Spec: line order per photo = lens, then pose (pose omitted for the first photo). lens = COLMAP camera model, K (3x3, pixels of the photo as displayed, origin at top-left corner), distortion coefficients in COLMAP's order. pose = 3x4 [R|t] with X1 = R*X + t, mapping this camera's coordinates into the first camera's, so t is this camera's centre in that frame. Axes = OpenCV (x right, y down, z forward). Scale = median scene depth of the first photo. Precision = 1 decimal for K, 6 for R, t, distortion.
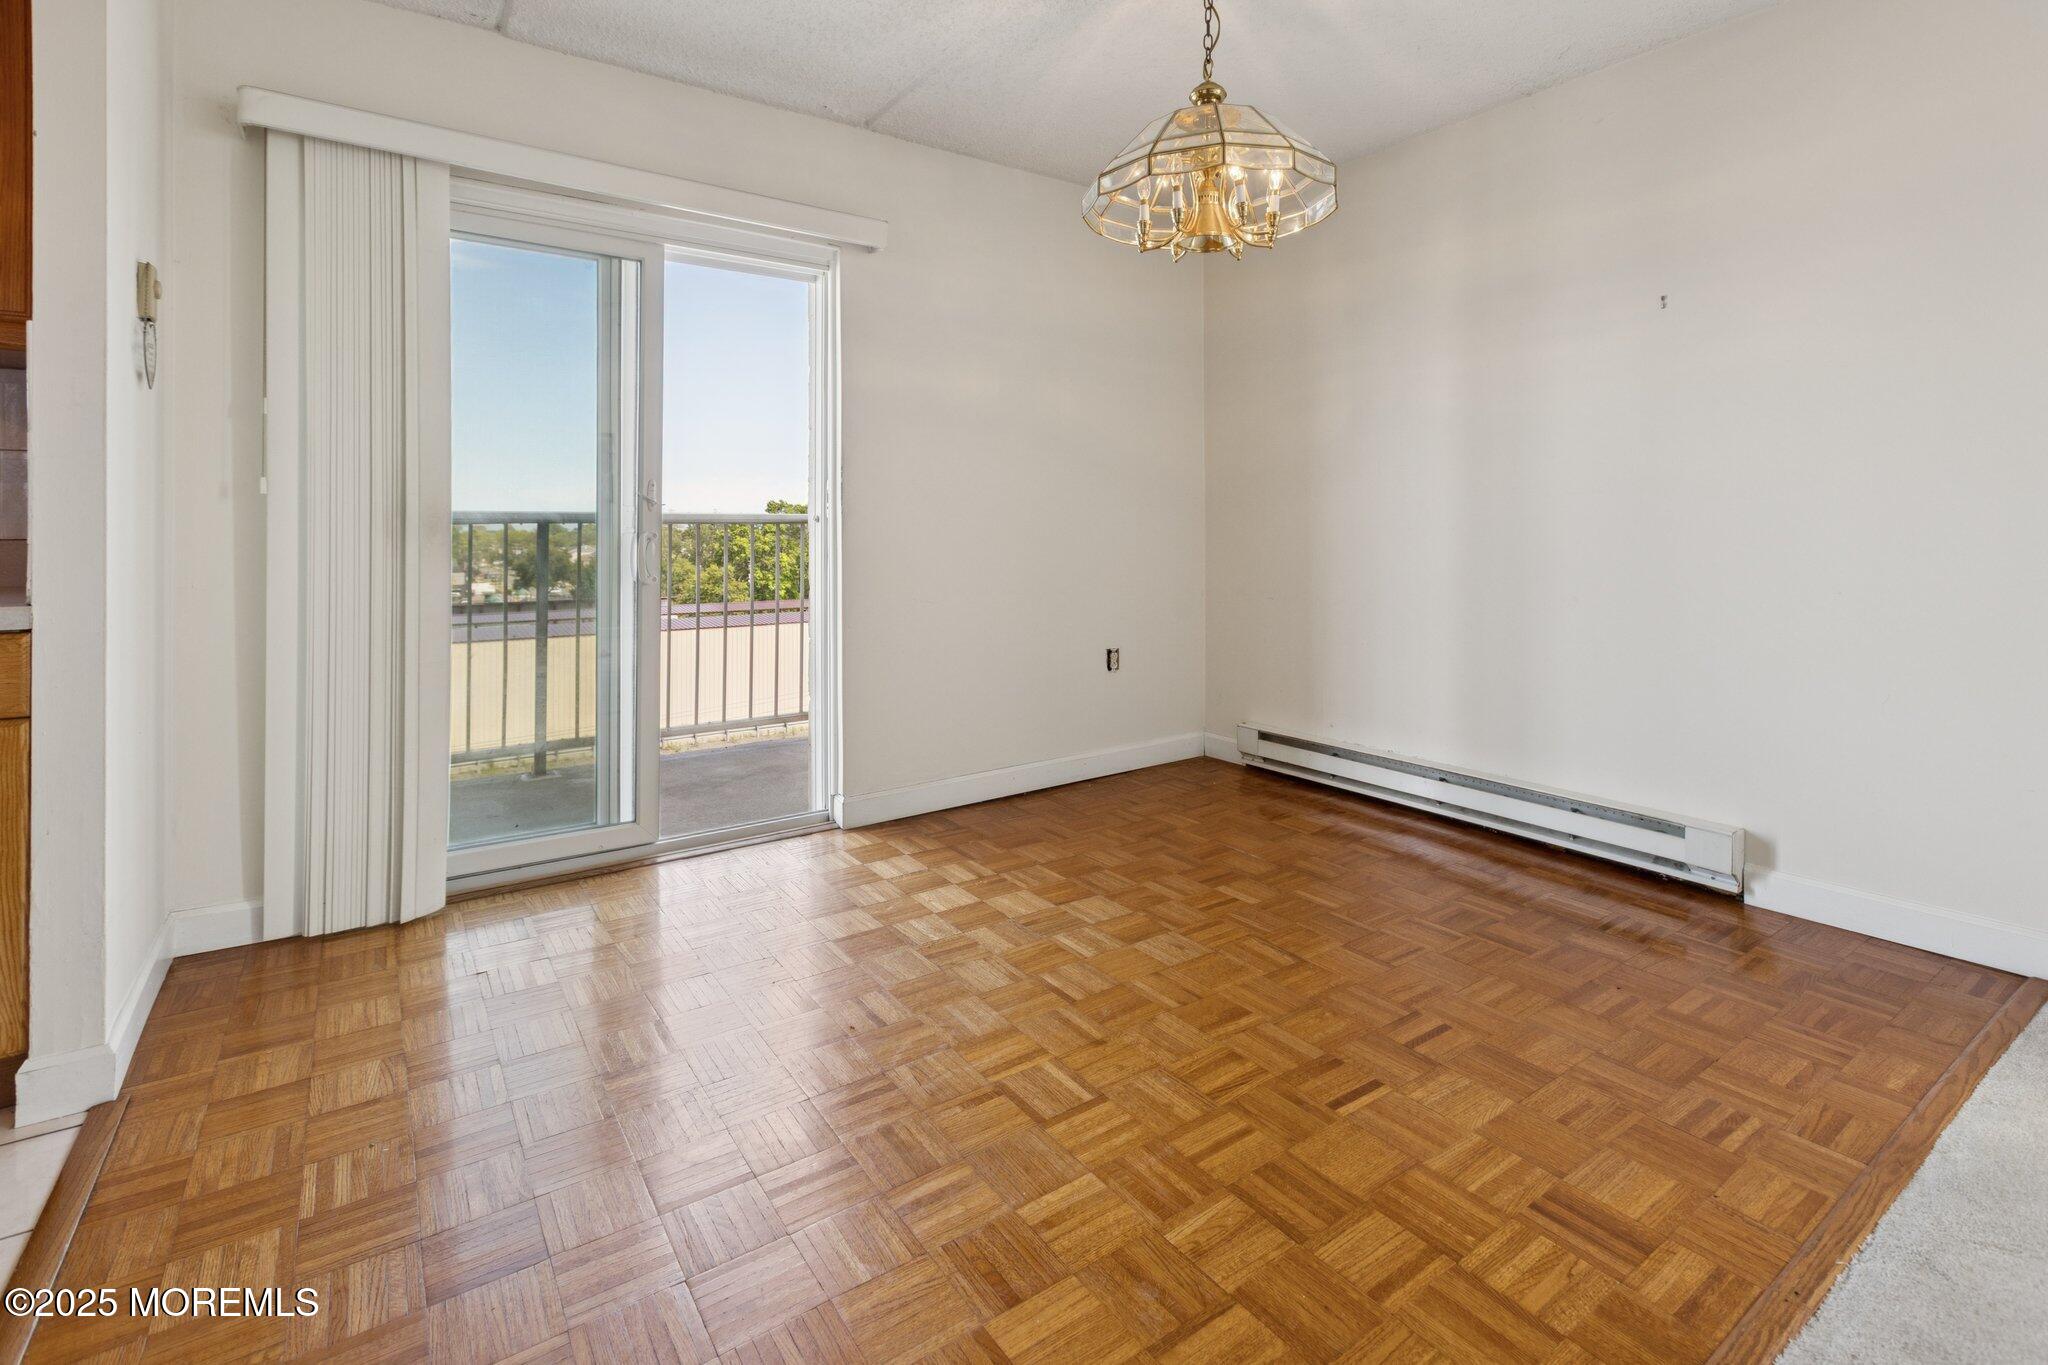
lens RADIAL K [[963.0, 0, 1022.7], [0, 963.0, 528.0], [0, 0, 1]] dist [0.001829, 0.000605]
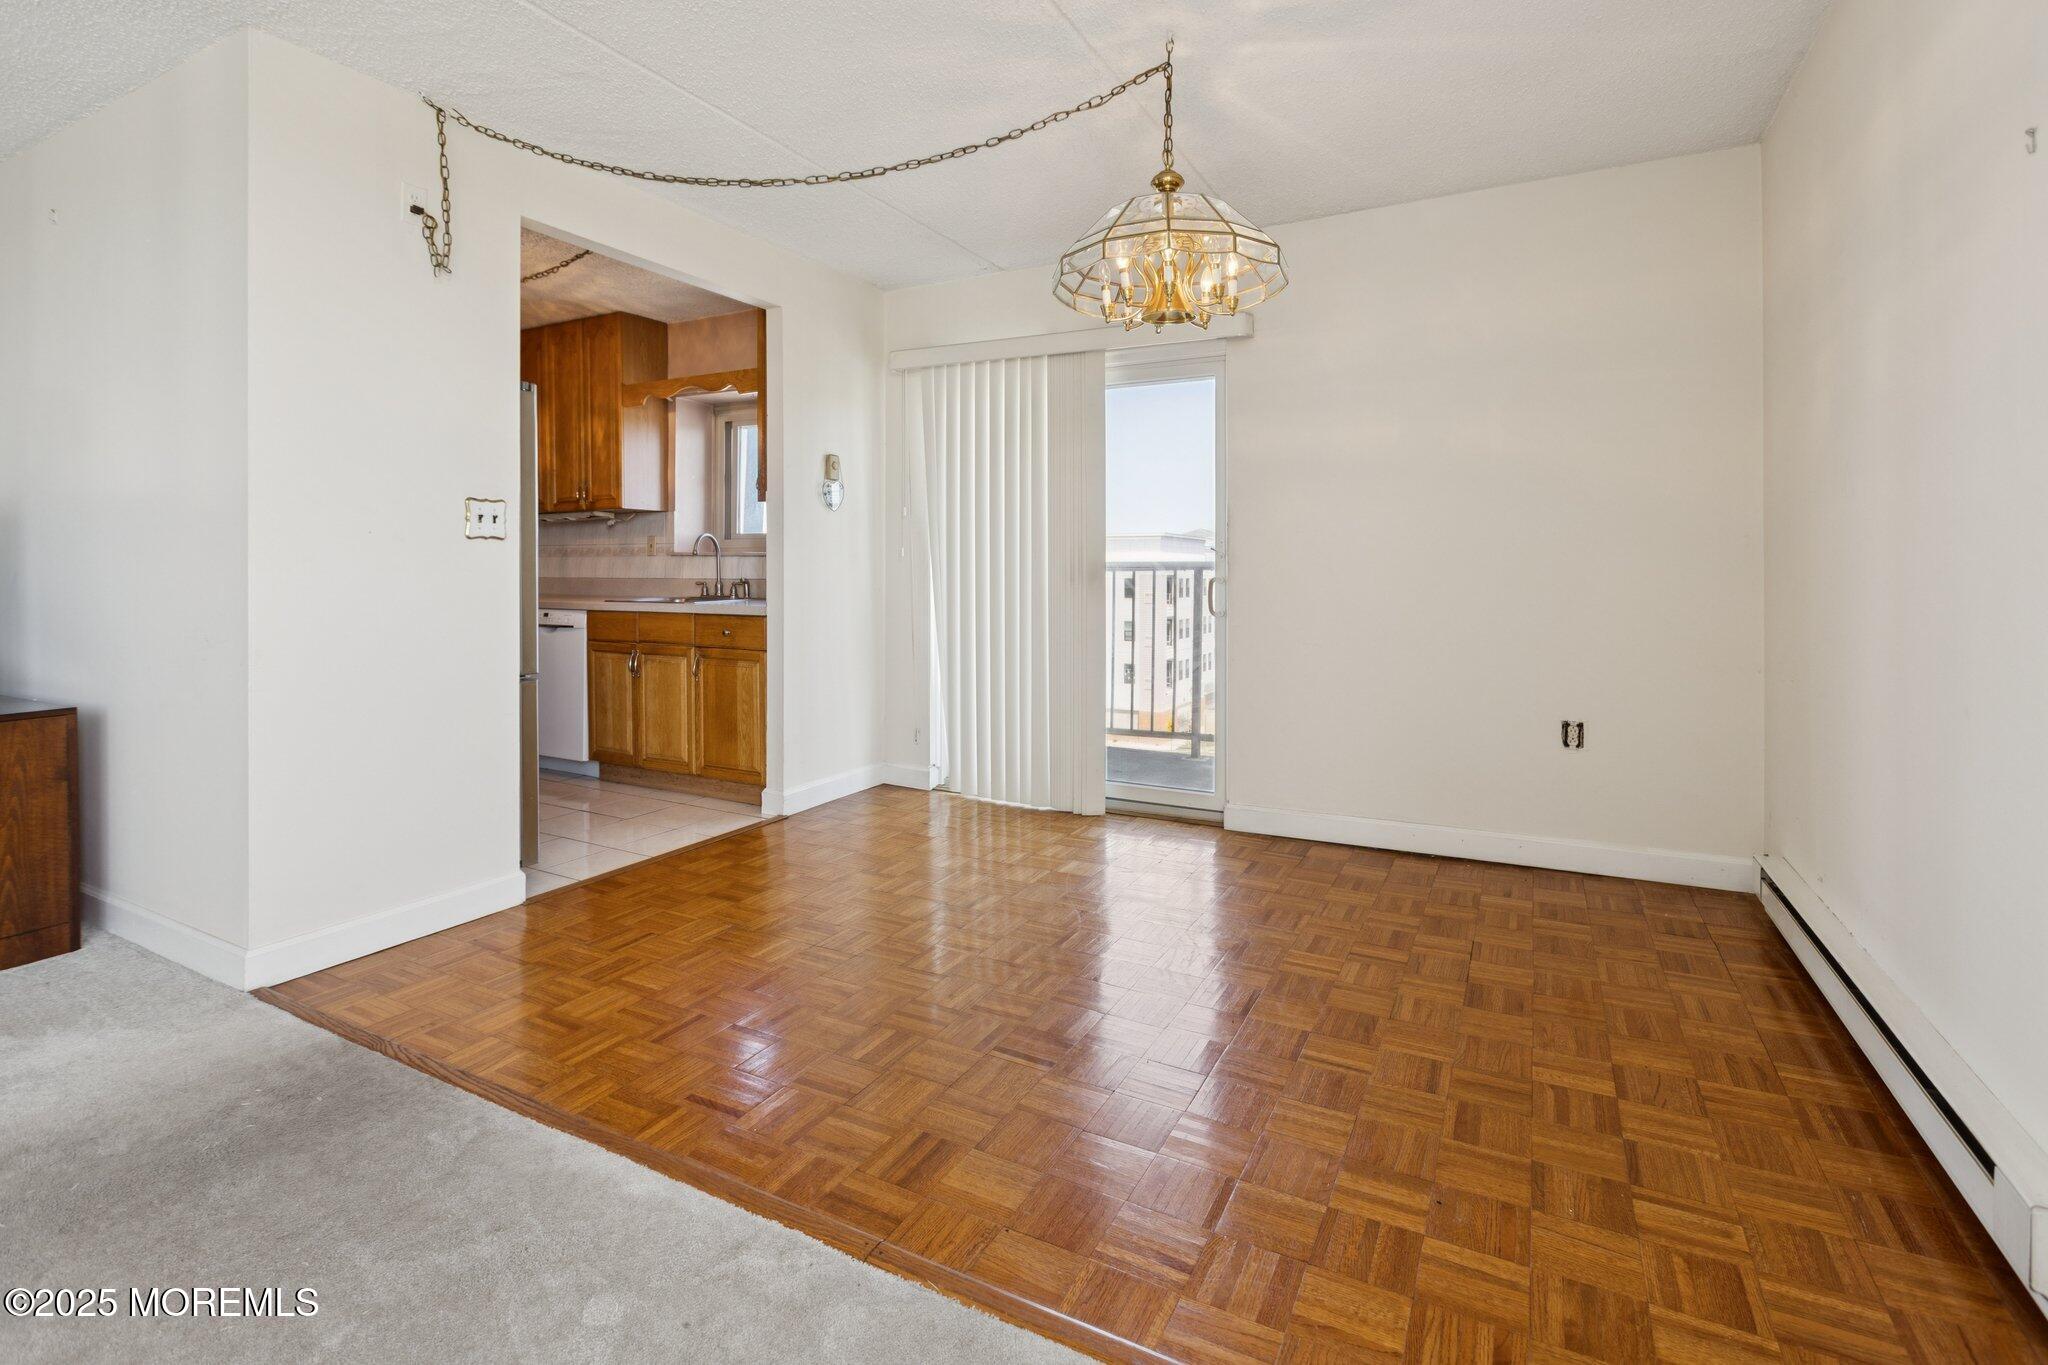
lens RADIAL K [[935.5, 0, 1023.6], [0, 935.5, 578.4], [0, 0, 1]] dist [-0.000017, -0.000042]
pose [[0.451864, 0.008148, -0.892050, 1.087167], [-0.000636, 0.999961, 0.008812, -0.010028], [0.892087, -0.003415, 0.451851, 0.380623]]
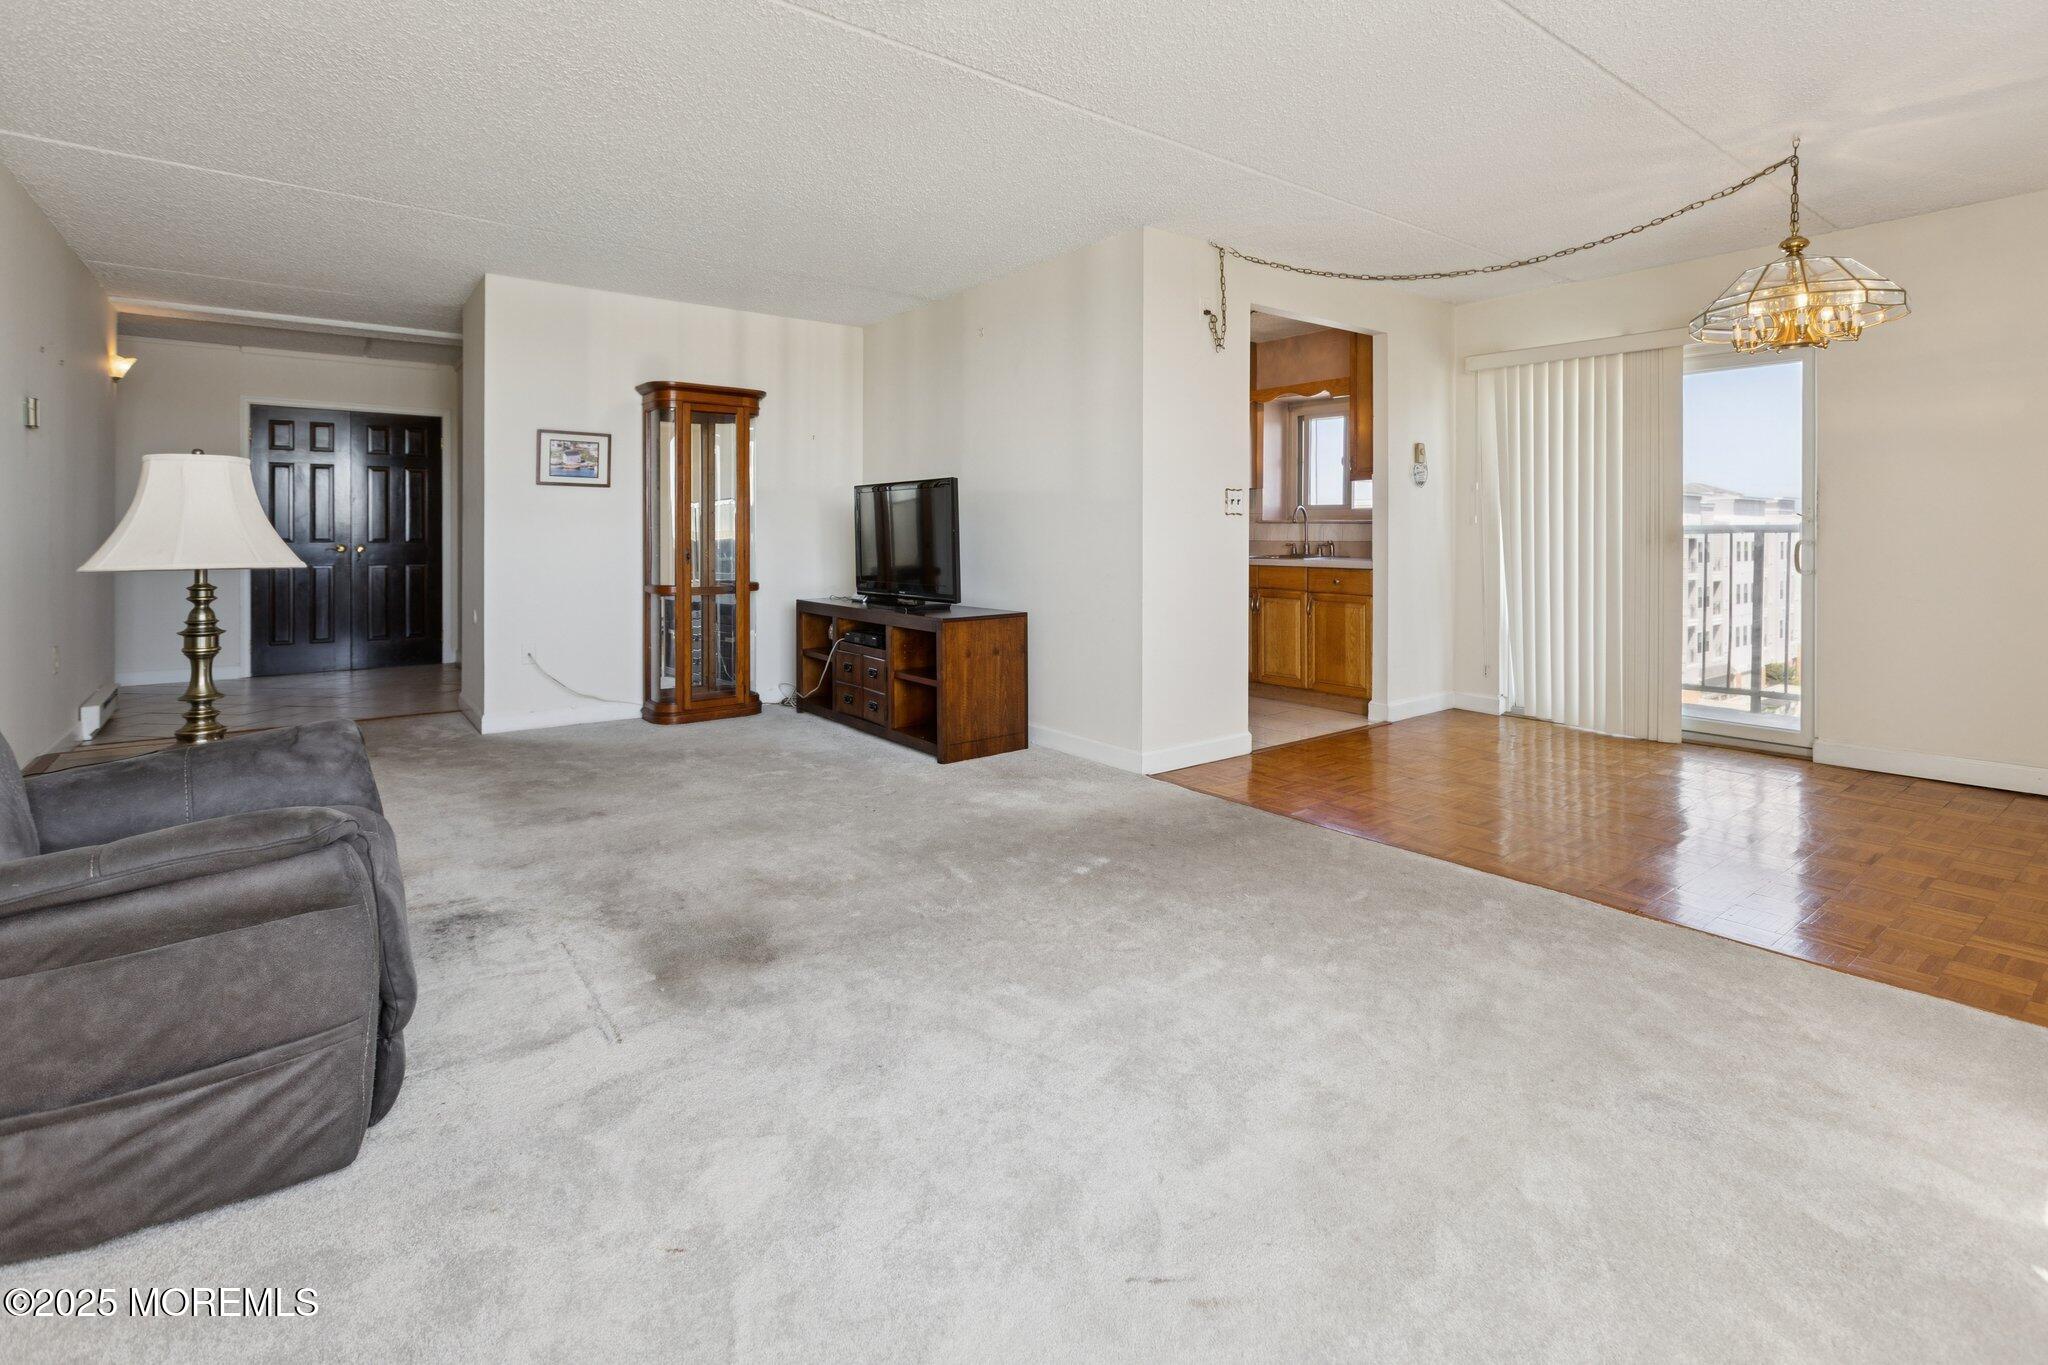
lens RADIAL K [[940.5, 0, 1028.7], [0, 940.5, 542.8], [0, 0, 1]] dist [0.000125, -0.000266]
pose [[0.044402, 0.008944, -0.998974, 1.602438], [0.003889, 0.999951, 0.009125, -0.013458], [0.999006, -0.004290, 0.044365, -0.232918]]
